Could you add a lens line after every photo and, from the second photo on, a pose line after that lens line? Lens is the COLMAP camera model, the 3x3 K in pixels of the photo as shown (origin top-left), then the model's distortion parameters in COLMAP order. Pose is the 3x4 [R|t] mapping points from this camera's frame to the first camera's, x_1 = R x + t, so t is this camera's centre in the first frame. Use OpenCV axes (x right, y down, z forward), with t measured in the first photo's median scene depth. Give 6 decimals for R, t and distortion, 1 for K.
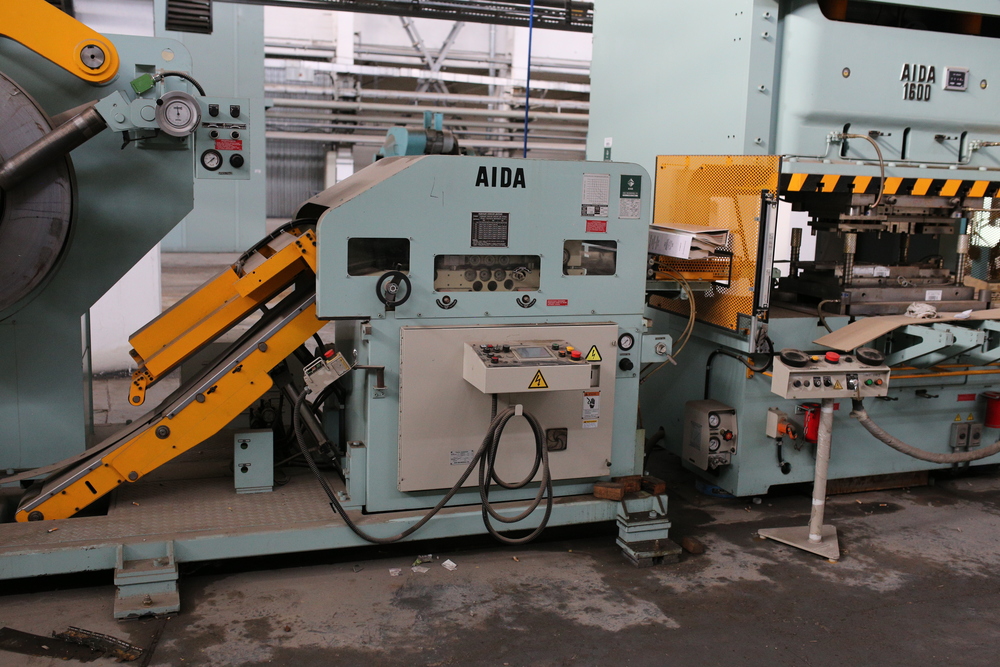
lens RADIAL K [[948.7, 0, 497.8], [0, 948.7, 329.9], [0, 0, 1]] dist [-0.068797, 0.107518]
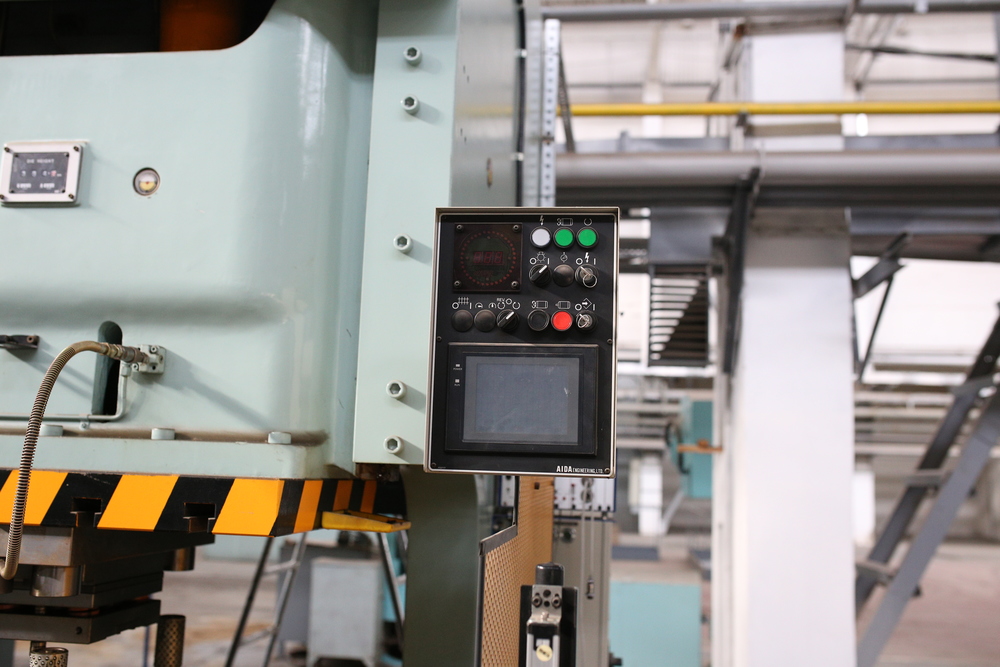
lens RADIAL K [[965.3, 0, 500.0], [0, 965.3, 333.5], [0, 0, 1]] dist [-0.068460, 0.004592]
pose [[0.898275, -0.065377, -0.434542, 0.920037], [-0.074544, 0.951868, -0.297305, -0.142720], [0.433064, 0.299454, 0.850166, 0.933582]]
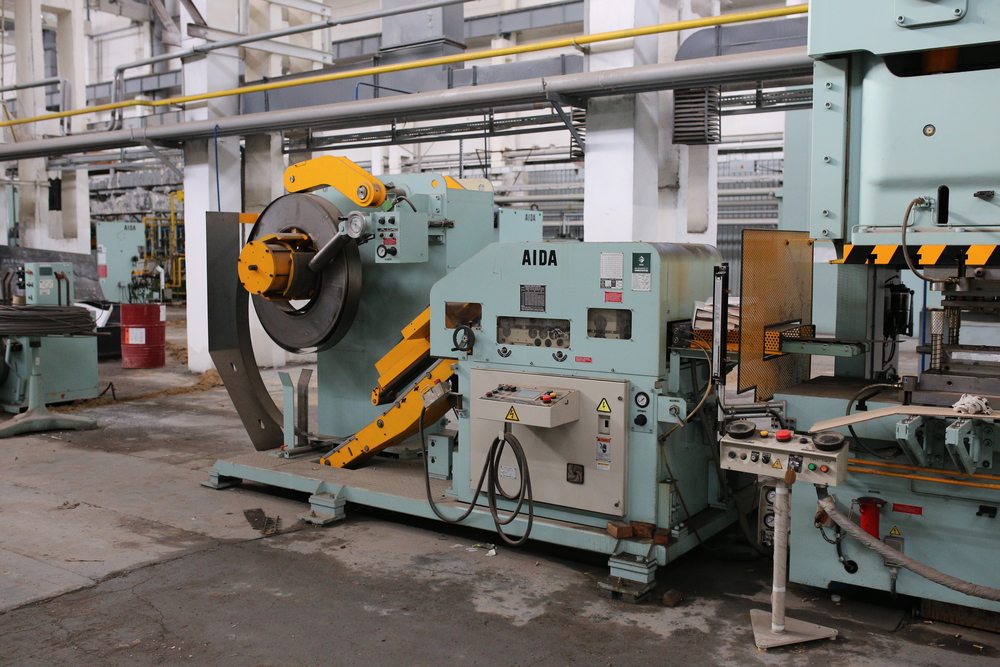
lens RADIAL K [[948.7, 0, 497.8], [0, 948.7, 329.9], [0, 0, 1]] dist [-0.068797, 0.107518]
pose [[0.589535, 0.036292, -0.806927, 0.954159], [-0.112487, 0.992944, -0.037524, -0.008572], [0.799872, 0.112891, 0.589458, 0.194312]]
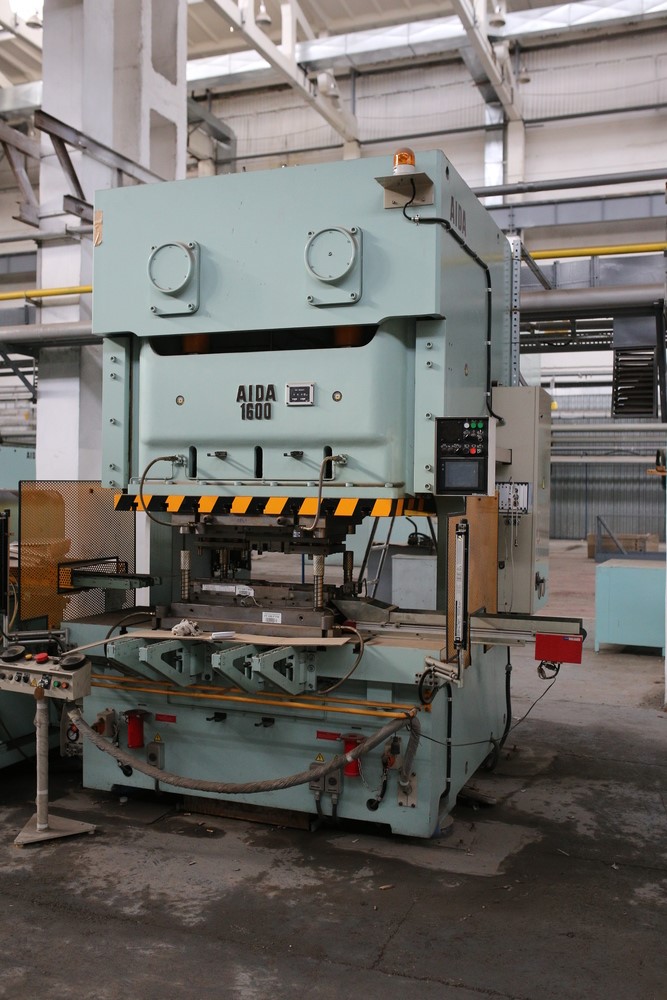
lens RADIAL K [[948.7, 0, 328.0], [0, 948.7, 503.6], [0, 0, 1]] dist [-0.068797, 0.107518]
pose [[0.762854, -0.010010, -0.646493, 1.338232], [-0.091650, 0.988110, -0.123445, -0.044638], [0.640042, 0.153422, 0.752867, 0.351485]]
